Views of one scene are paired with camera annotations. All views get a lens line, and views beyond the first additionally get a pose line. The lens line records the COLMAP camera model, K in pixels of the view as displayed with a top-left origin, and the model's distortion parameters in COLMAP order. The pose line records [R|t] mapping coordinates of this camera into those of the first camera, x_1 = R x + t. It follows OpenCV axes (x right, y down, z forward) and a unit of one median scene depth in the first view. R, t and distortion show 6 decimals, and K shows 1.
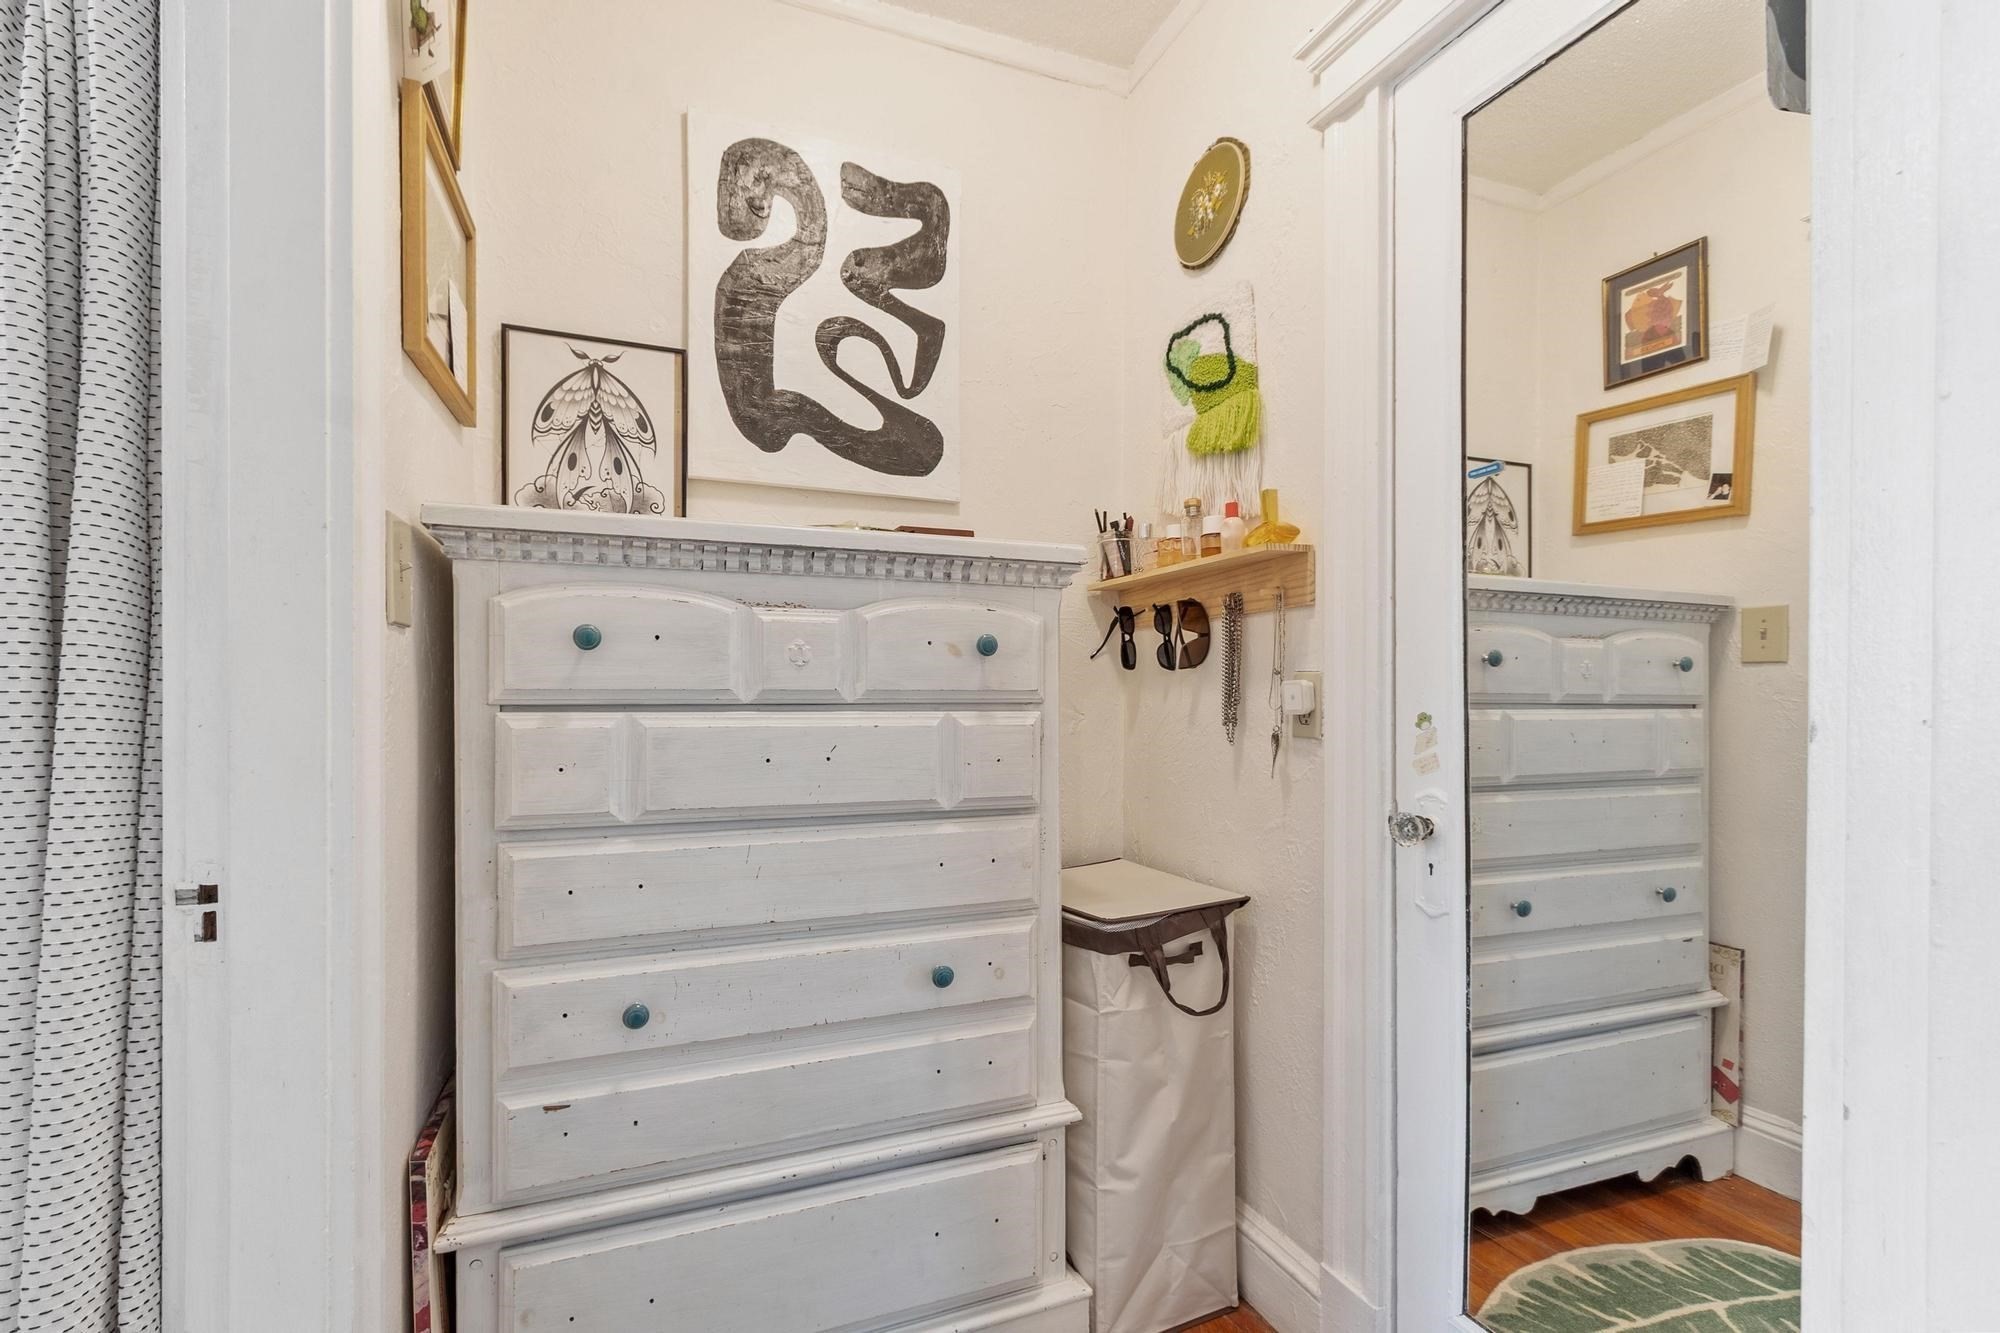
lens RADIAL K [[891.3, 0, 996.1], [0, 891.3, 681.6], [0, 0, 1]] dist [0.005446, -0.002402]
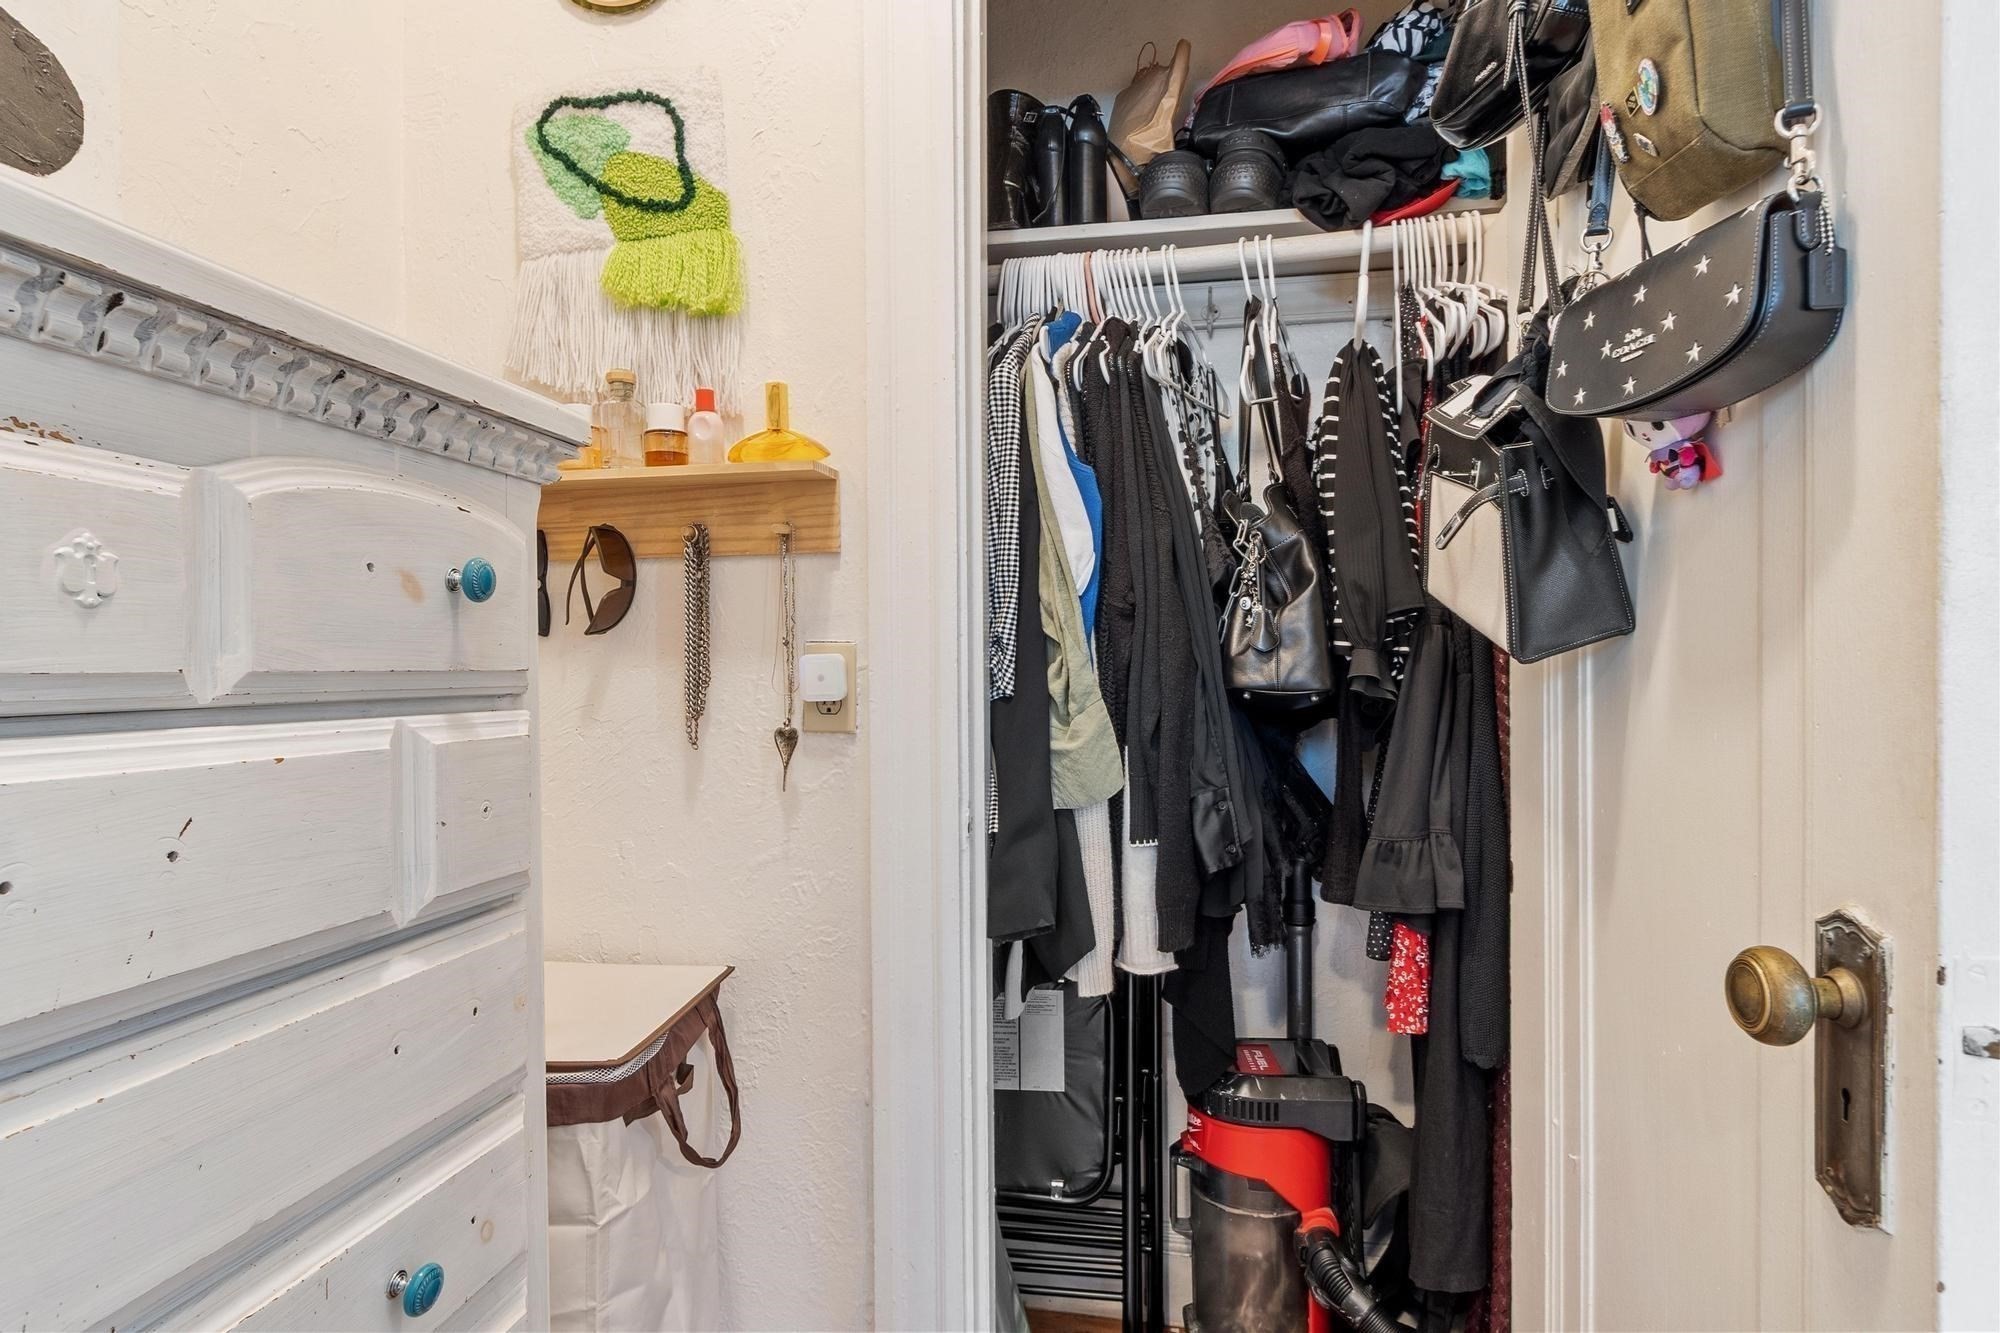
lens RADIAL K [[1085.5, 0, 999.9], [0, 1085.5, 668.4], [0, 0, 1]] dist [0.006762, 0.000332]
pose [[0.553361, -0.003458, 0.832934, -0.294600], [-0.006801, 0.999939, 0.008669, 0.000924], [-0.832914, -0.010462, 0.553304, 0.354546]]
